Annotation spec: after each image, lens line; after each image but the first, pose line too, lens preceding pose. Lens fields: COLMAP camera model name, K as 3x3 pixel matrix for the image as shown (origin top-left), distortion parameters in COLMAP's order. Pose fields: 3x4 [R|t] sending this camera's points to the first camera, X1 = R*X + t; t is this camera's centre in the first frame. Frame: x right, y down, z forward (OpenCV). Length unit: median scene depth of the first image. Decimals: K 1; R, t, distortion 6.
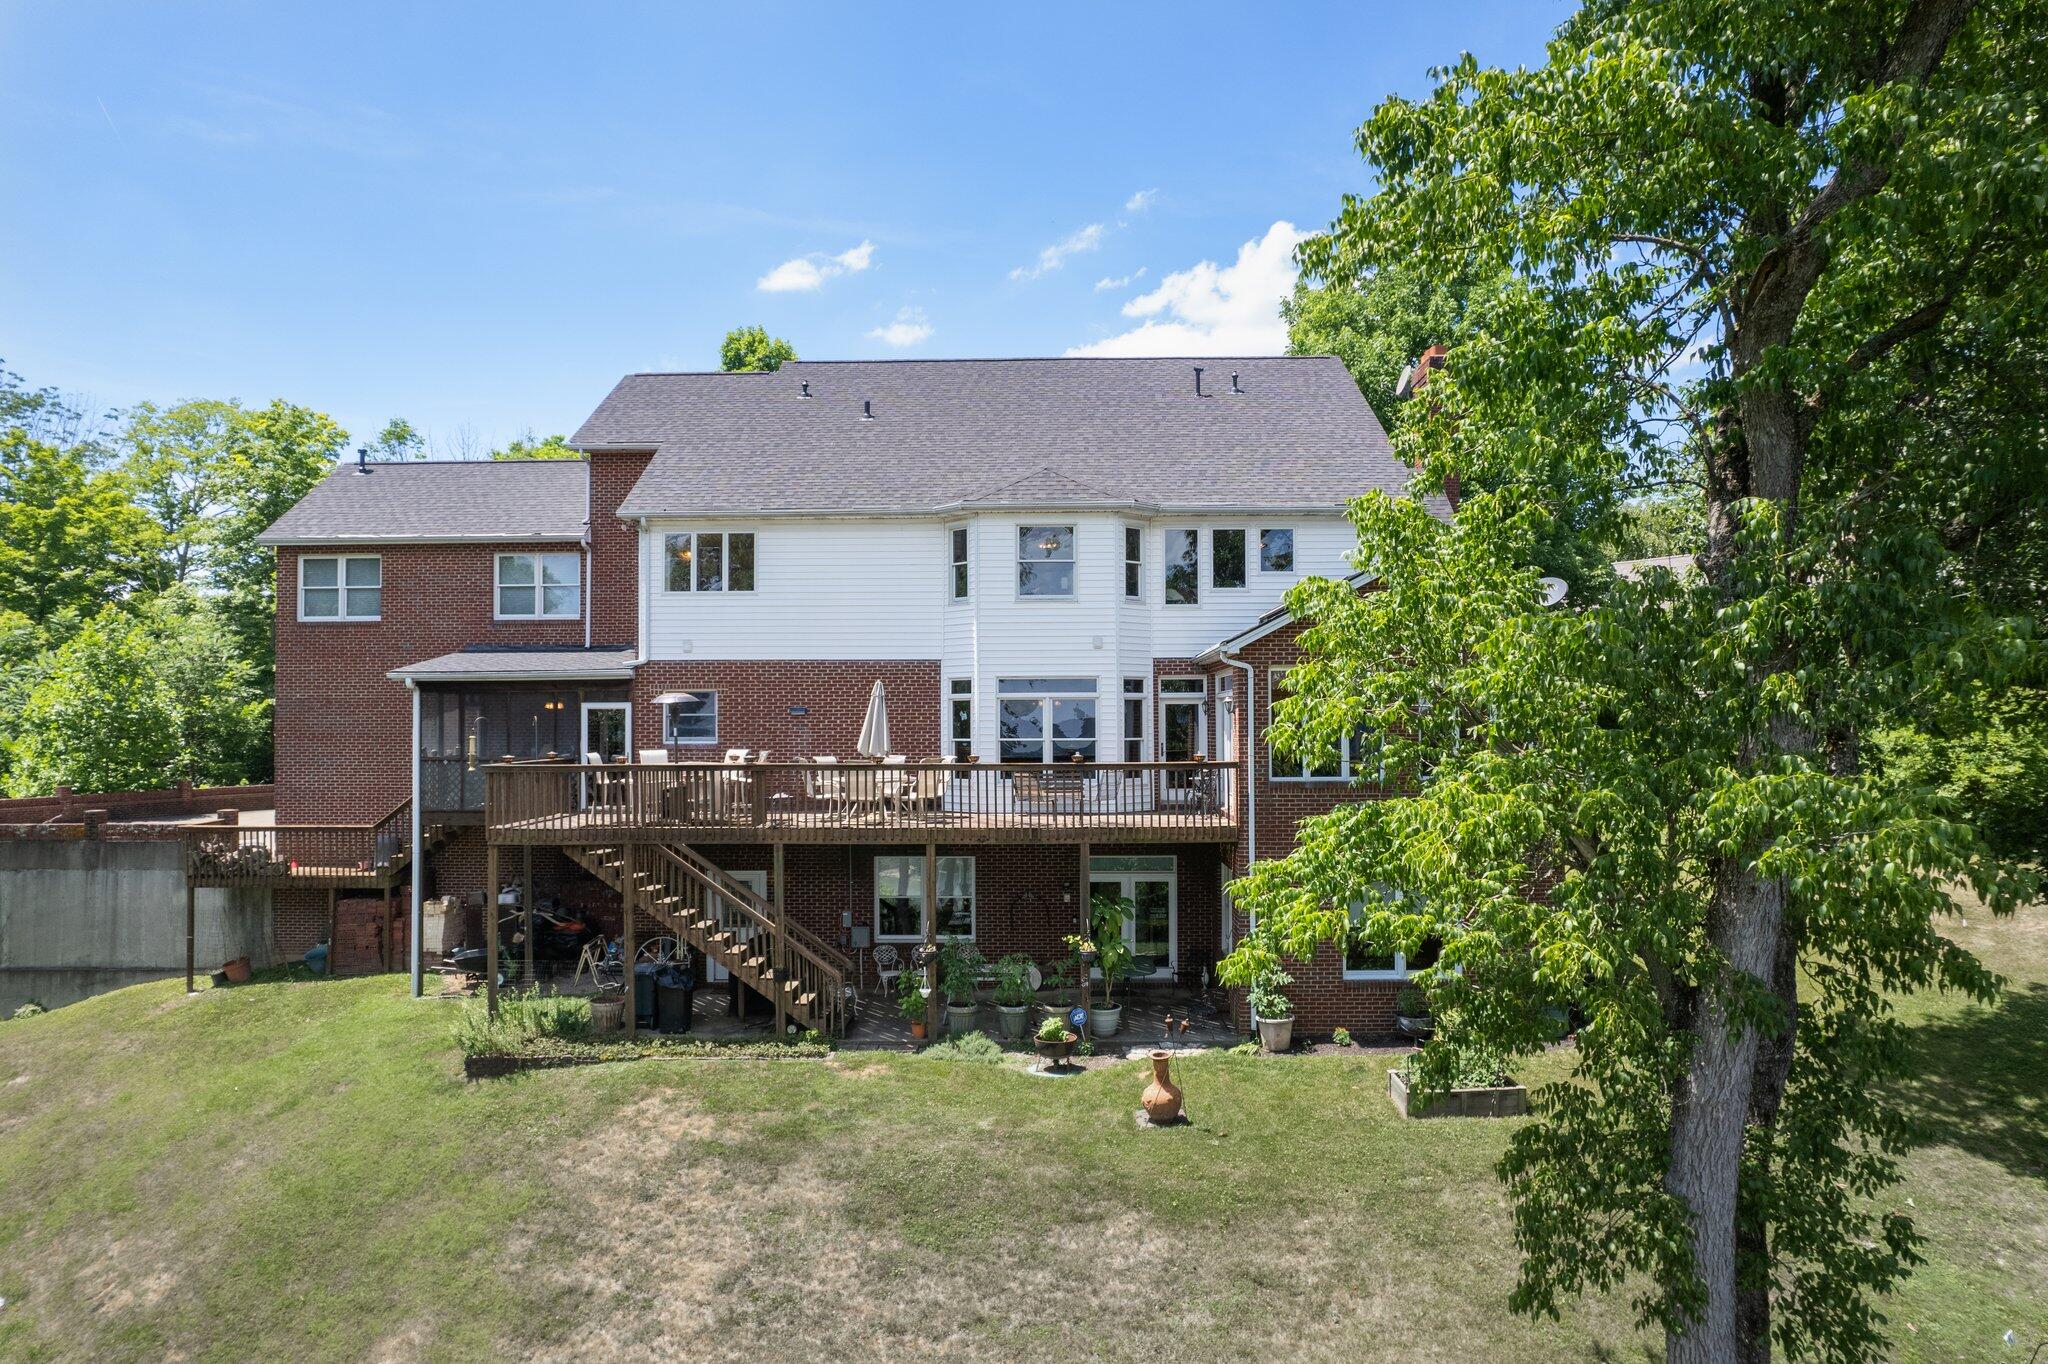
lens RADIAL K [[1290.3, 0, 1024.0], [0, 1290.3, 682.0], [0, 0, 1]] dist [-0.060513, 0.042144]
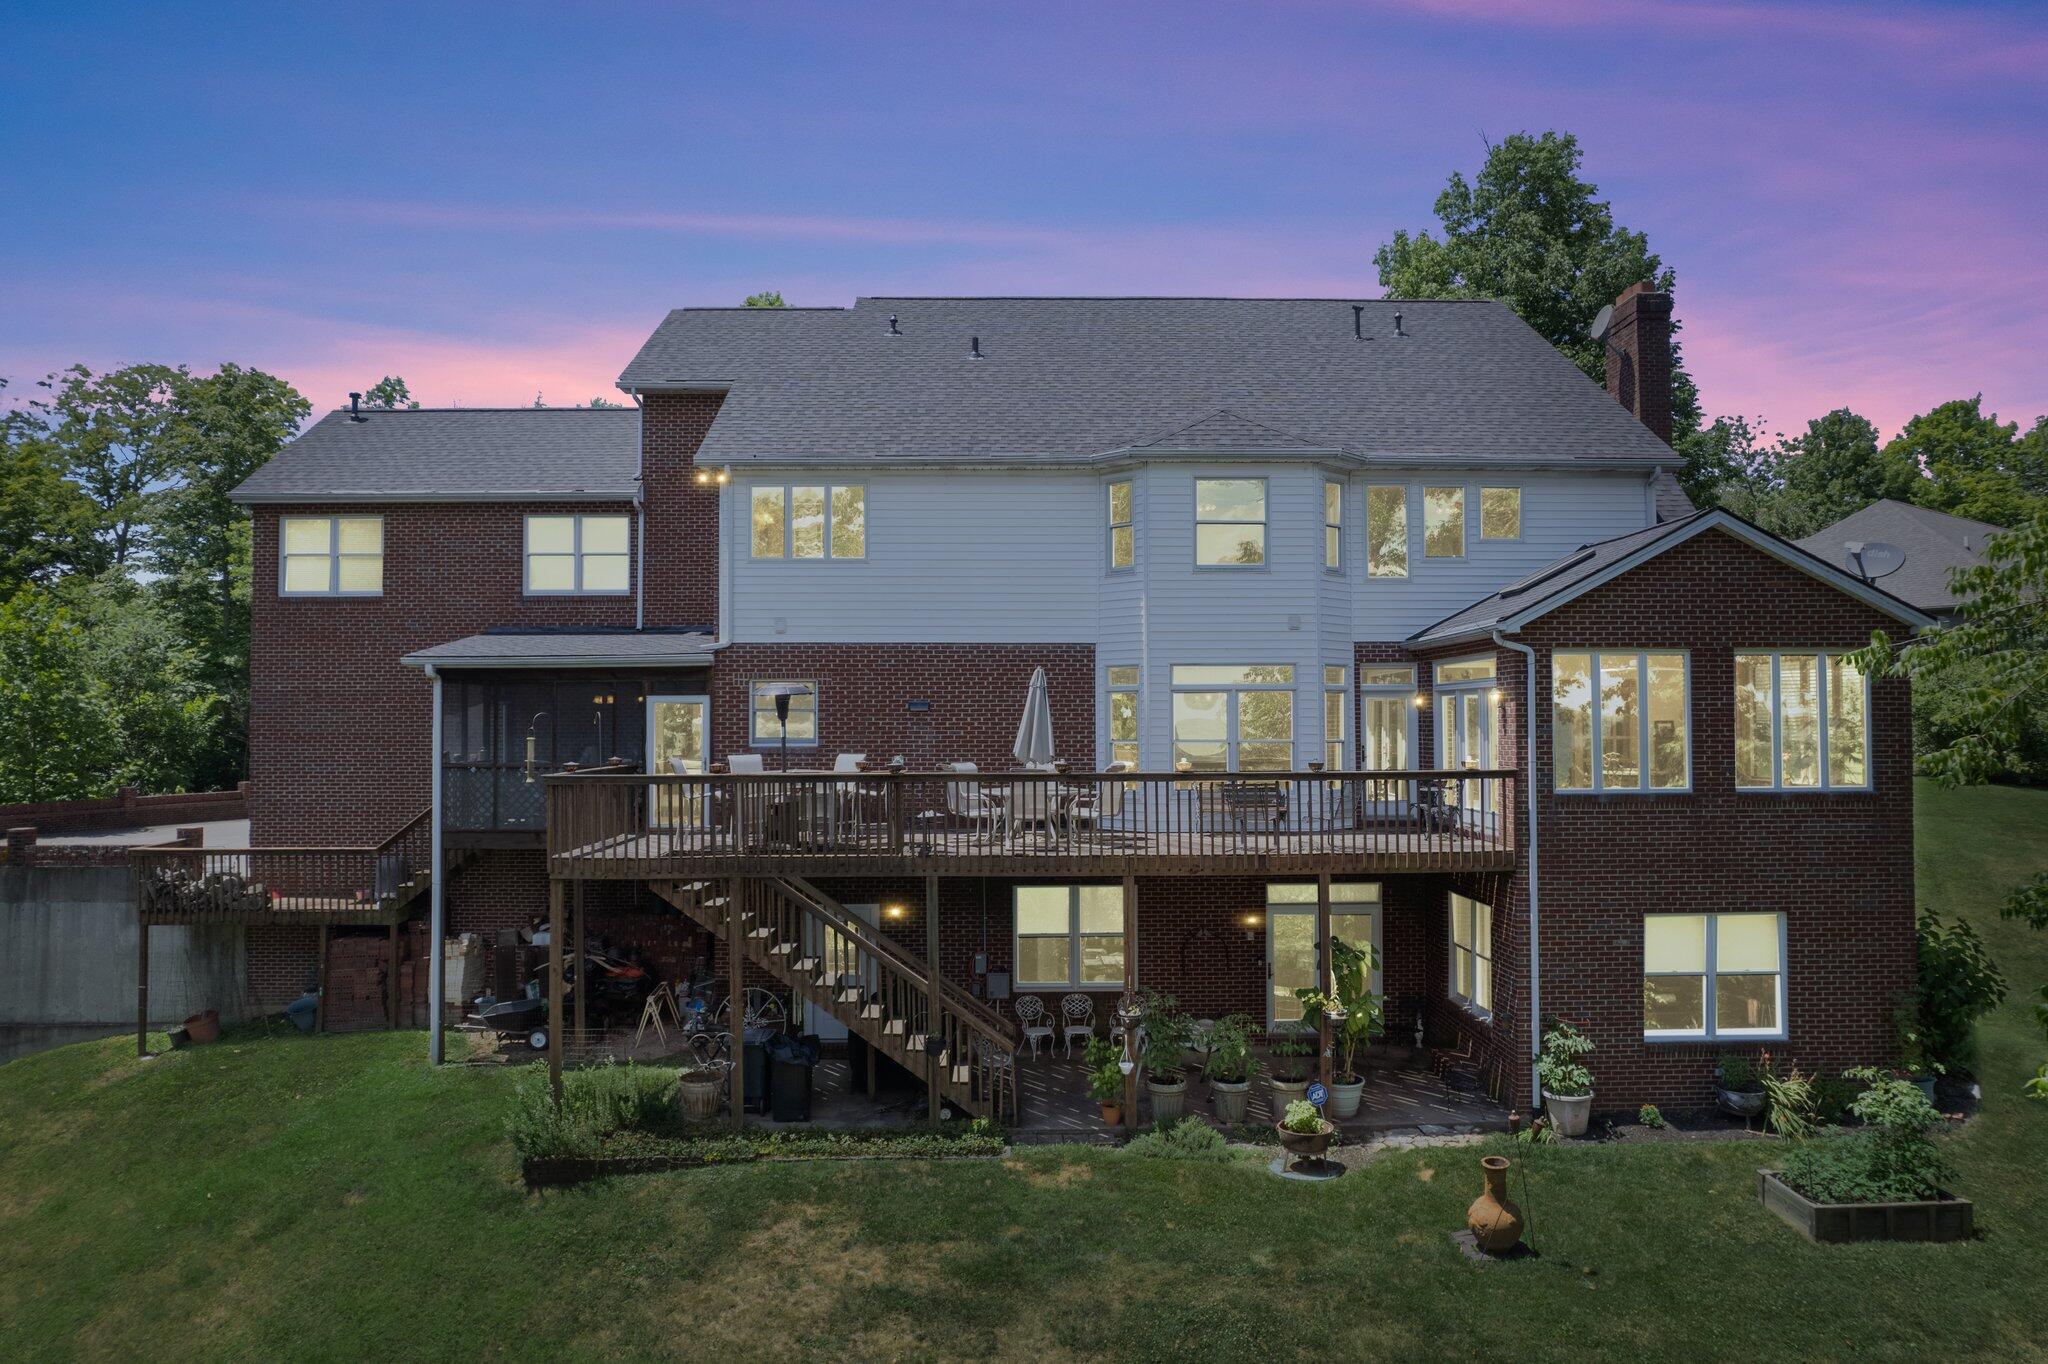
lens RADIAL K [[1295.3, 0, 1027.7], [0, 1295.3, 673.2], [0, 0, 1]] dist [-0.062369, 0.046230]
pose [[0.999255, 0.002108, 0.038530, -0.138956], [-0.001864, 0.999978, -0.006359, 0.006857], [-0.038542, 0.006282, 0.999237, 0.185357]]
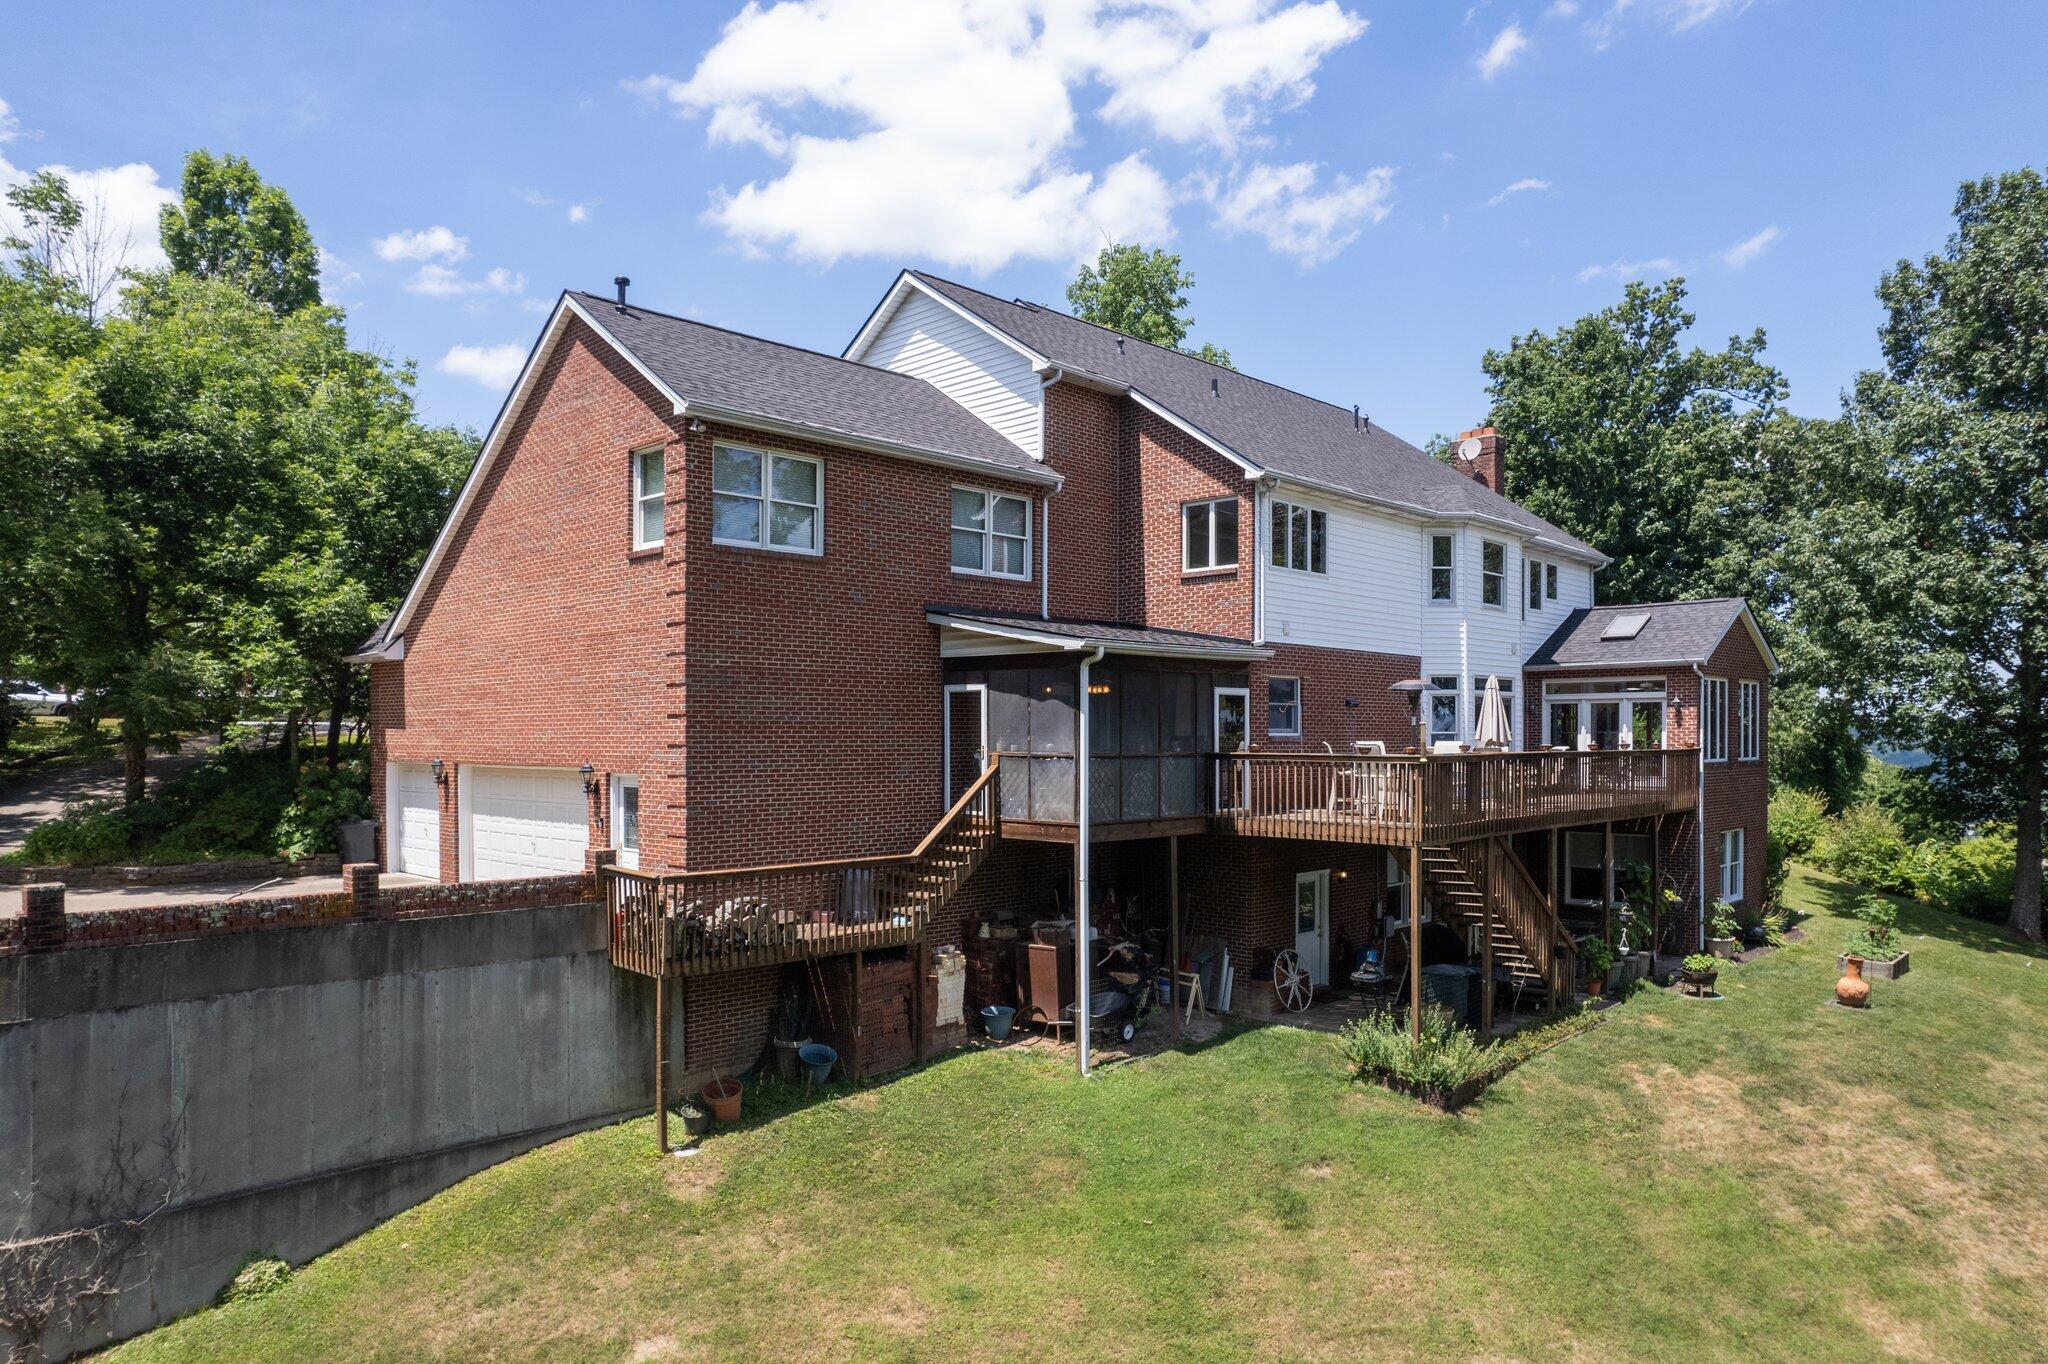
lens RADIAL K [[1331.1, 0, 1021.4], [0, 1331.1, 736.6], [0, 0, 1]] dist [-0.065867, 0.044307]
pose [[0.688624, 0.004747, 0.725103, -1.074863], [-0.023217, 0.999610, 0.015505, 0.038810], [-0.724747, -0.027512, 0.688466, 0.492704]]
